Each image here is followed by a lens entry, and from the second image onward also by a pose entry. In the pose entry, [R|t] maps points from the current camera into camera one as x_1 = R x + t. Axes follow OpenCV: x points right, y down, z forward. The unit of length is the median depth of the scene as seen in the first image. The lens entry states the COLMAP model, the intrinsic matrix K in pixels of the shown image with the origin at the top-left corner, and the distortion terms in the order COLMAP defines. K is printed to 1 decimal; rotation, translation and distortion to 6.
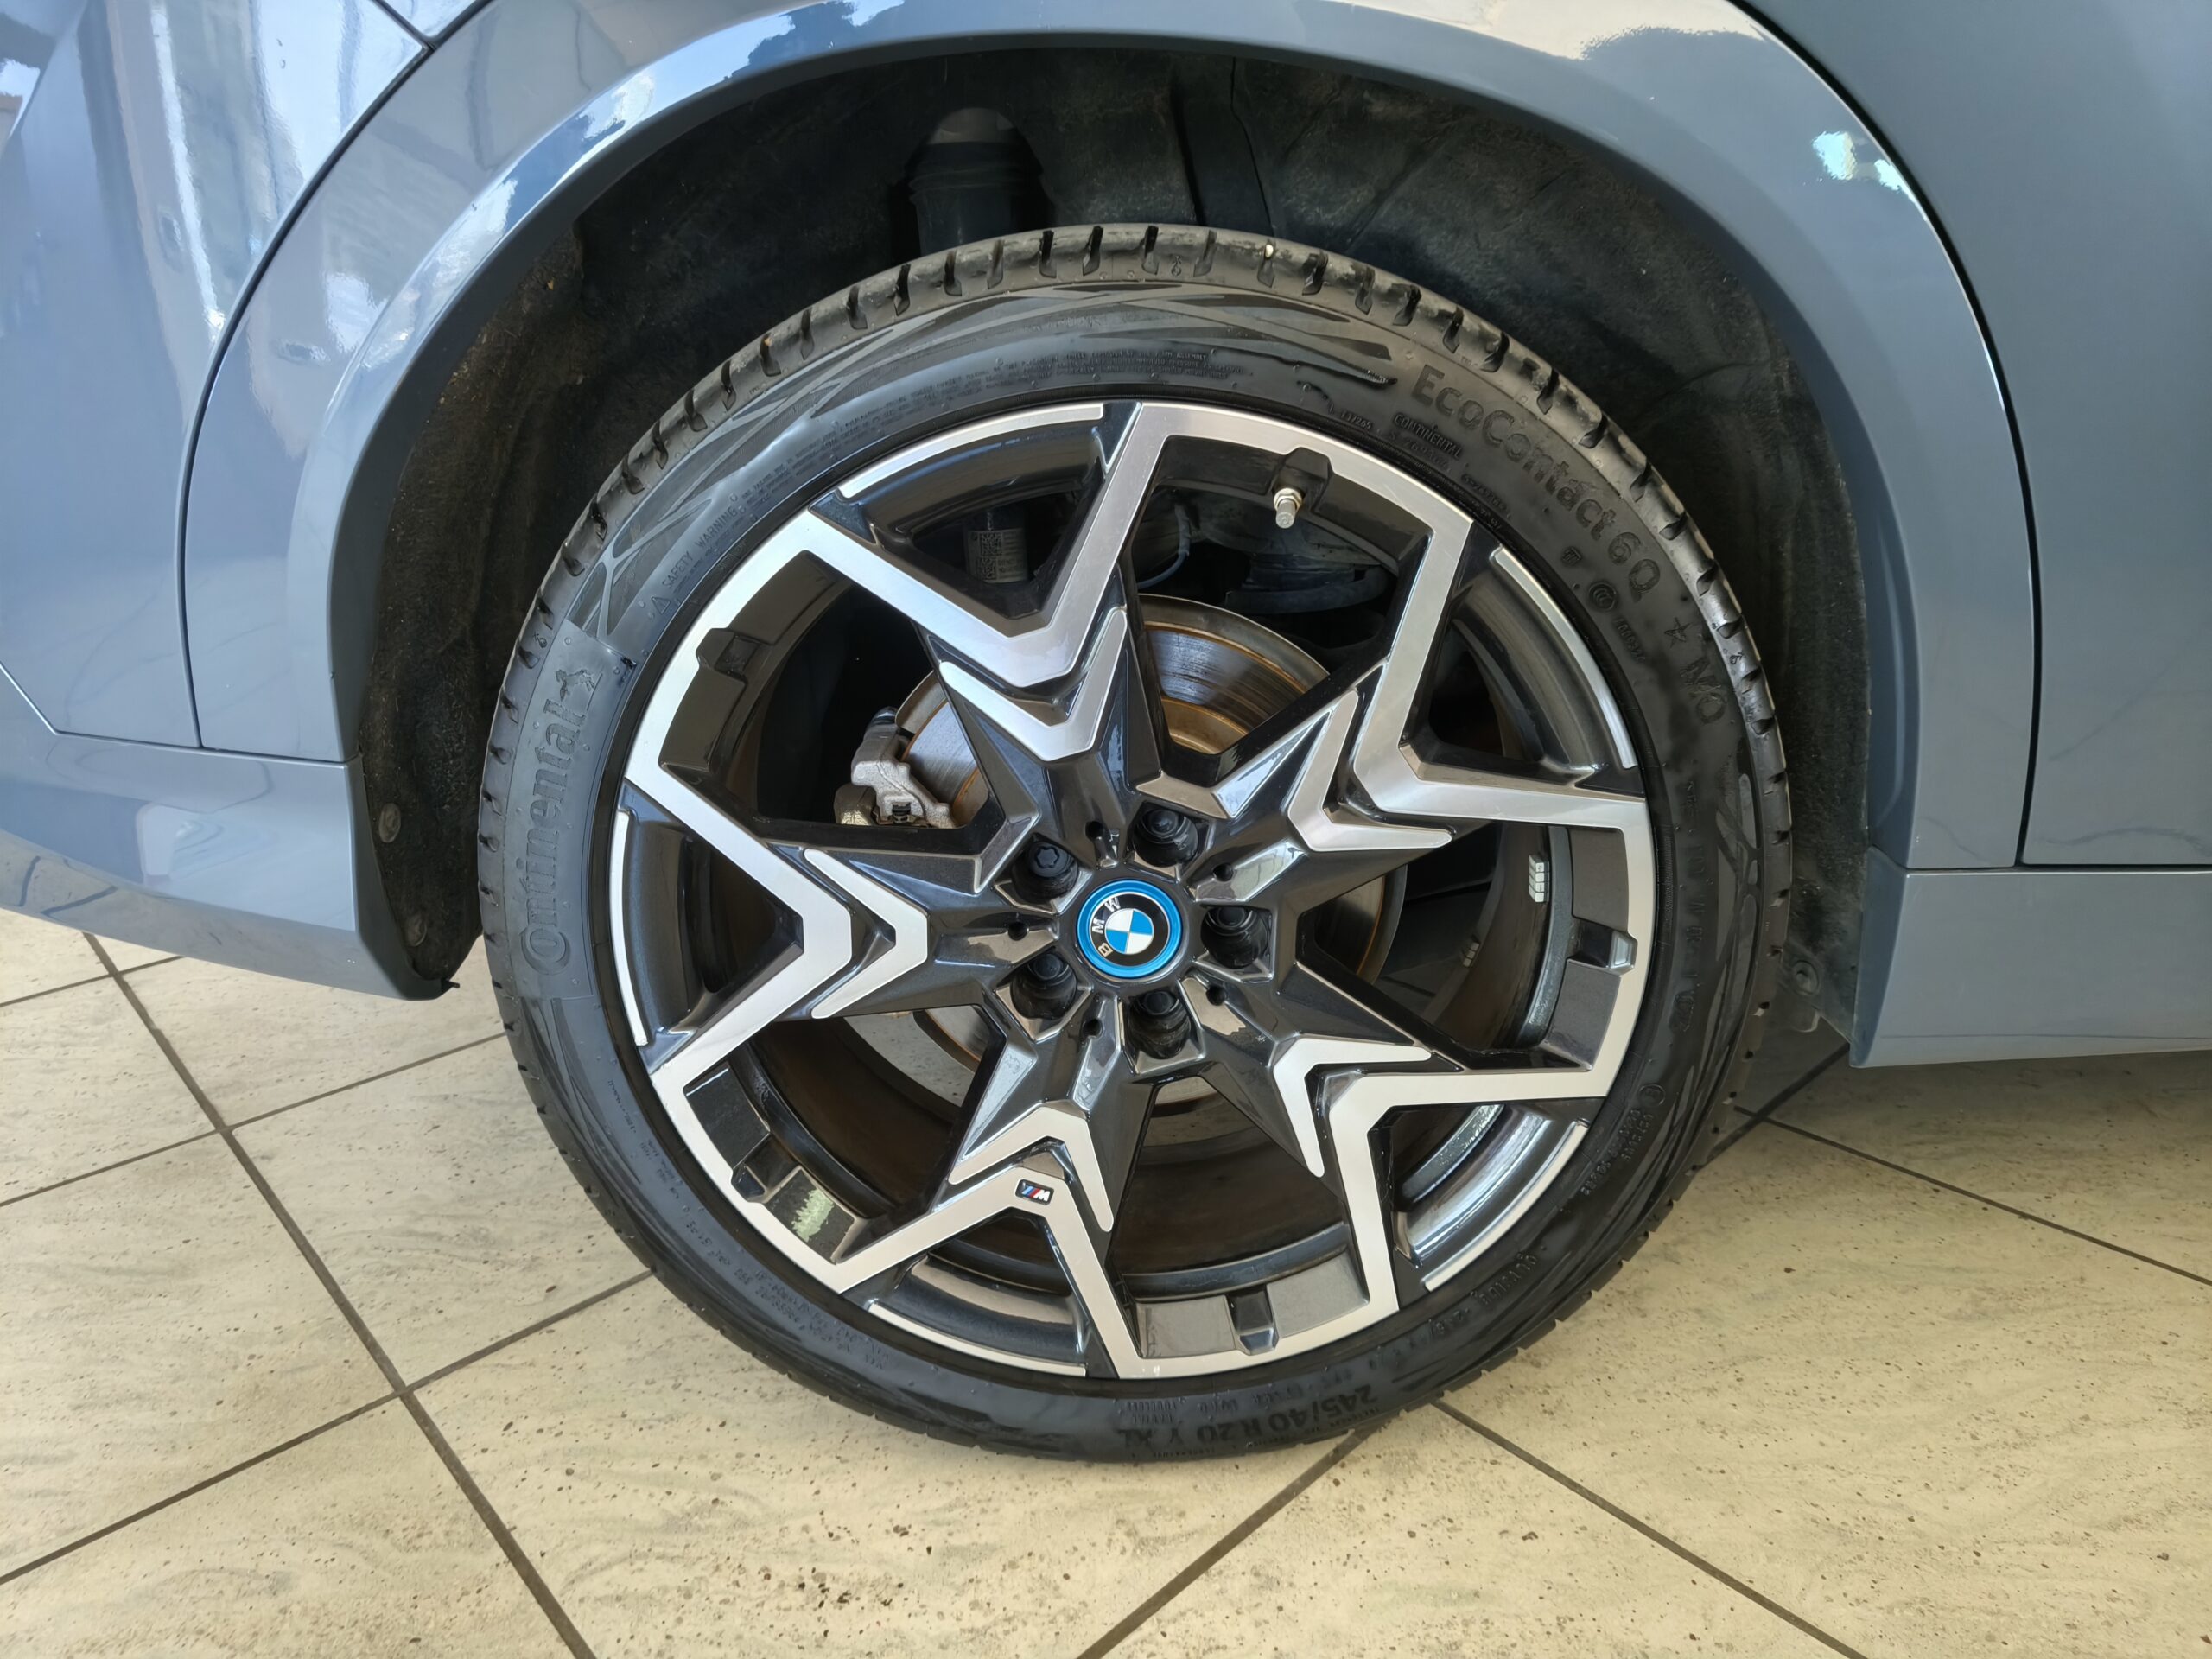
lens RADIAL K [[1463.3, 0, 1094.4], [0, 1463.3, 836.3], [0, 0, 1]] dist [0.036366, -0.000635]
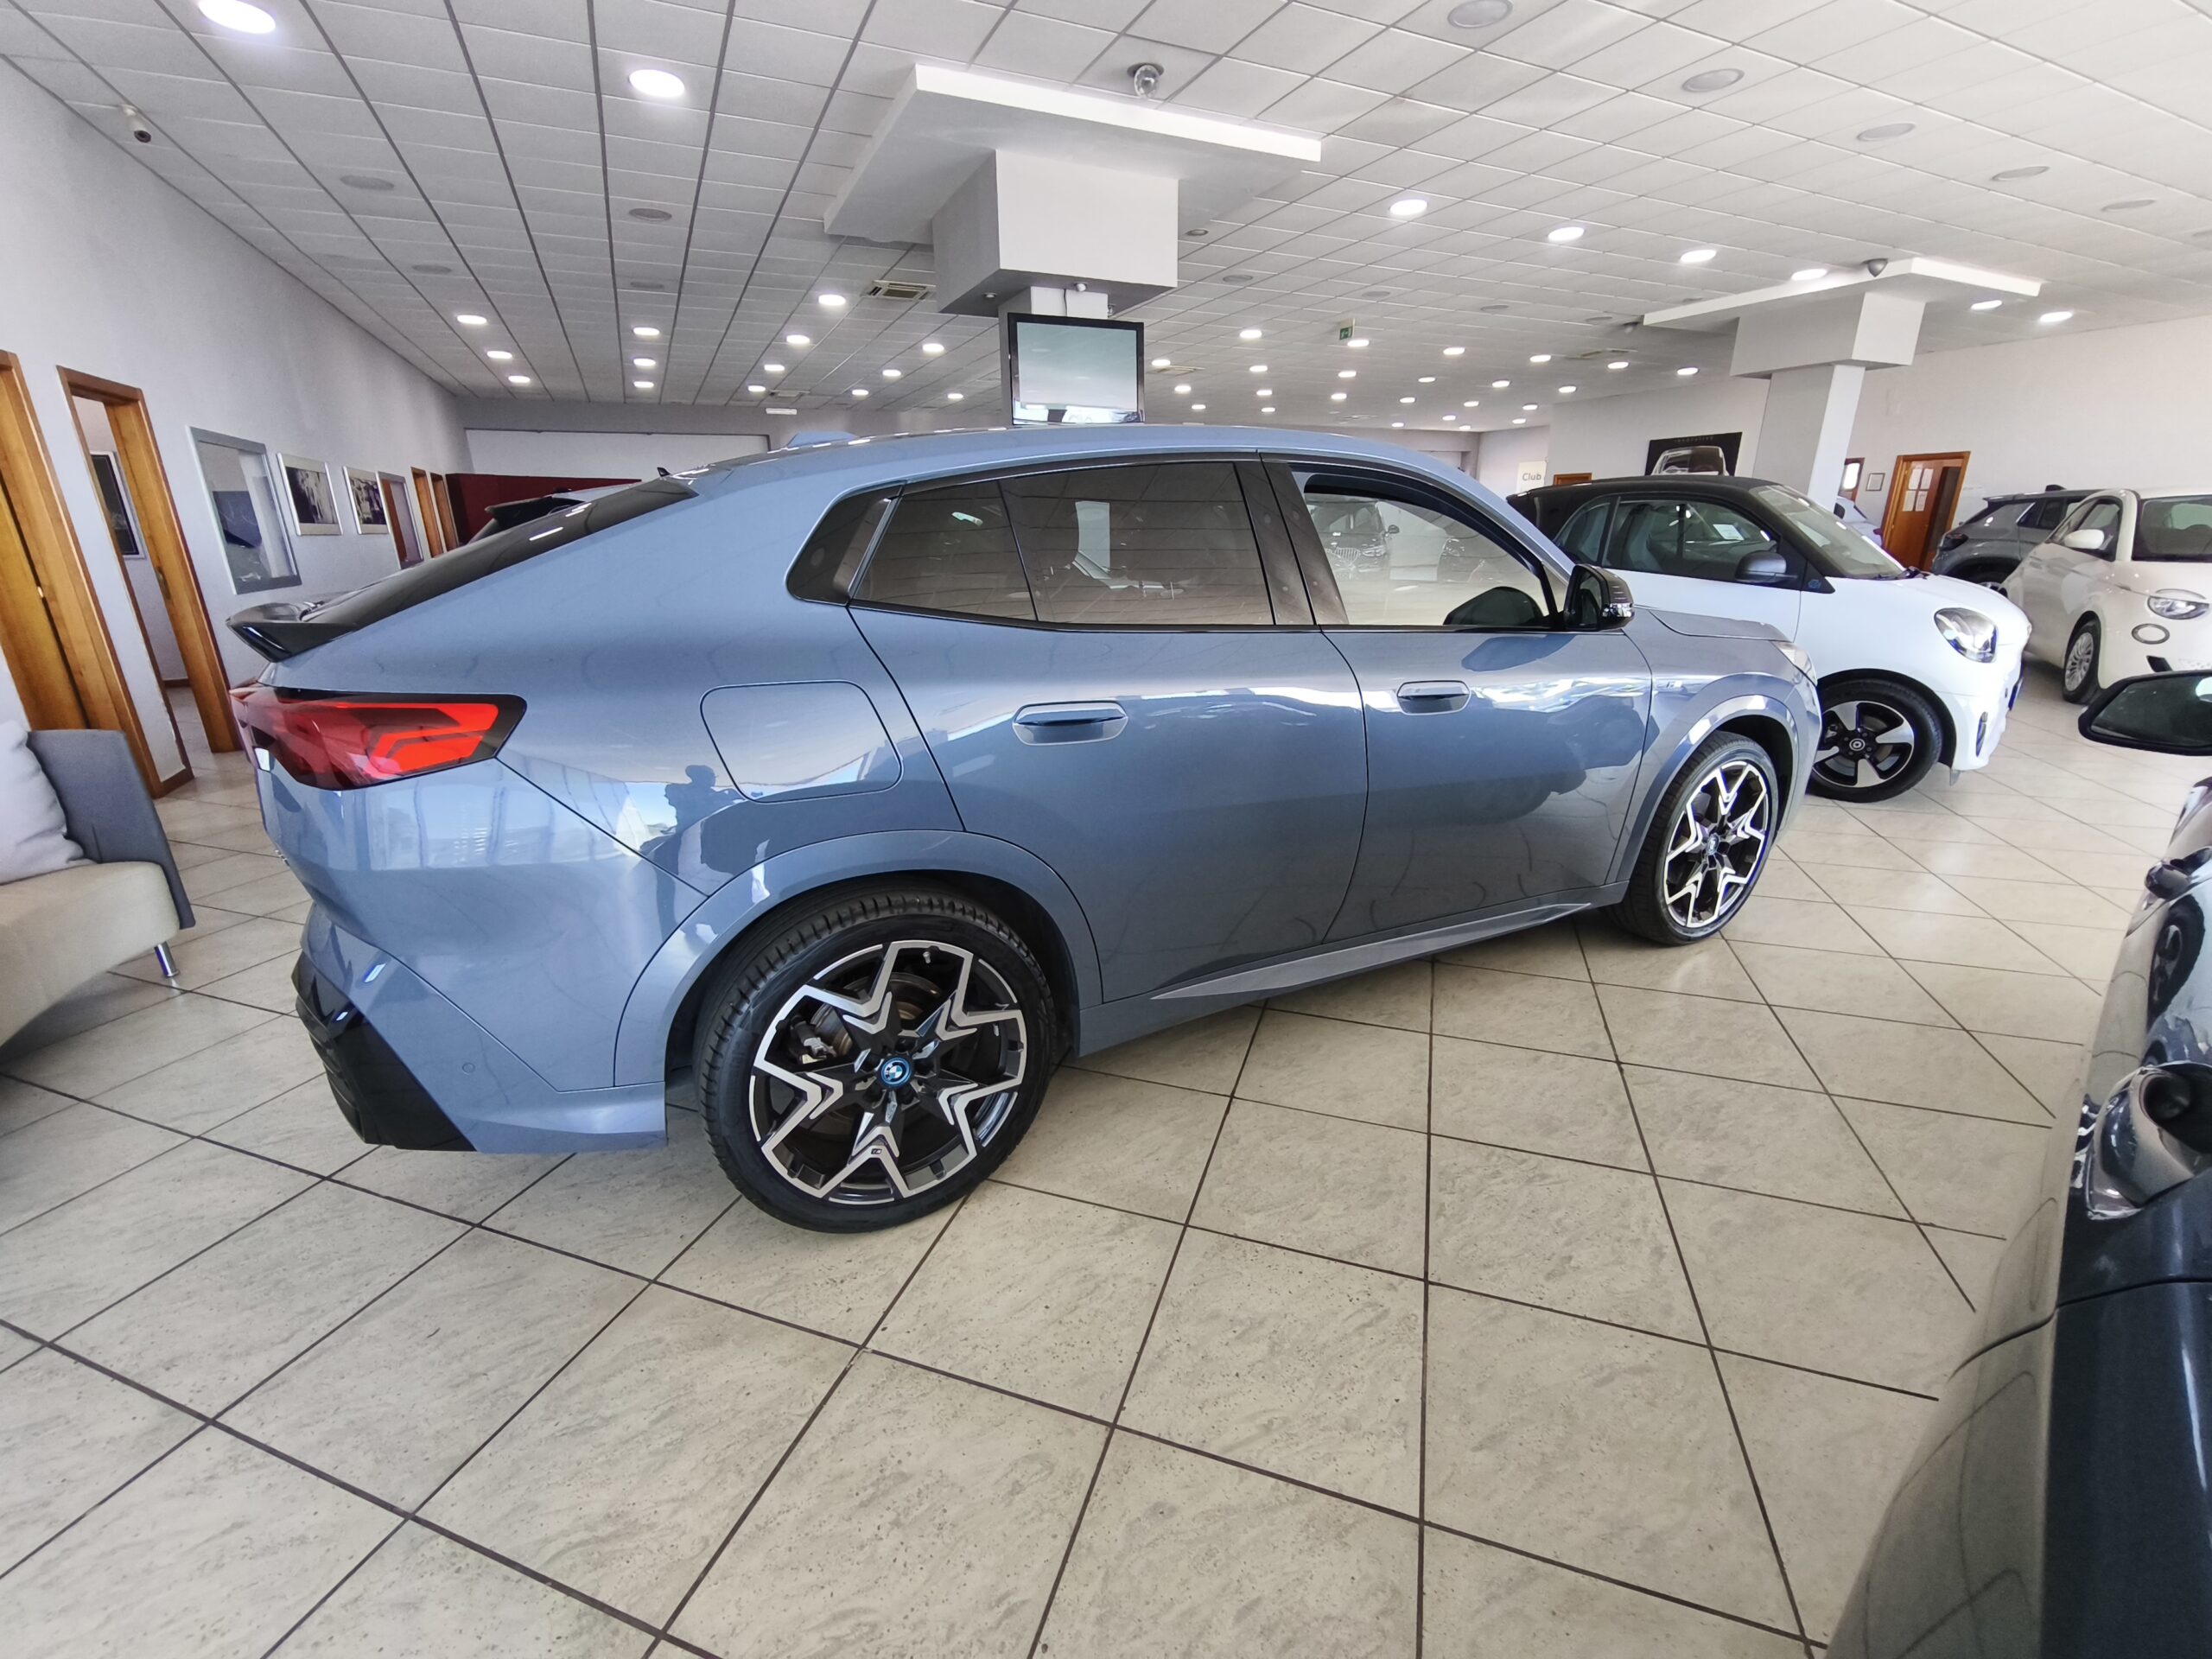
lens RADIAL K [[951.3, 0, 1101.5], [0, 951.3, 827.7], [0, 0, 1]] dist [-0.000464, 0.000167]
pose [[0.869903, -0.122437, 0.477785, -0.571941], [0.145109, 0.989358, -0.010668, -0.425418], [-0.471395, 0.078612, 0.878412, -1.325512]]
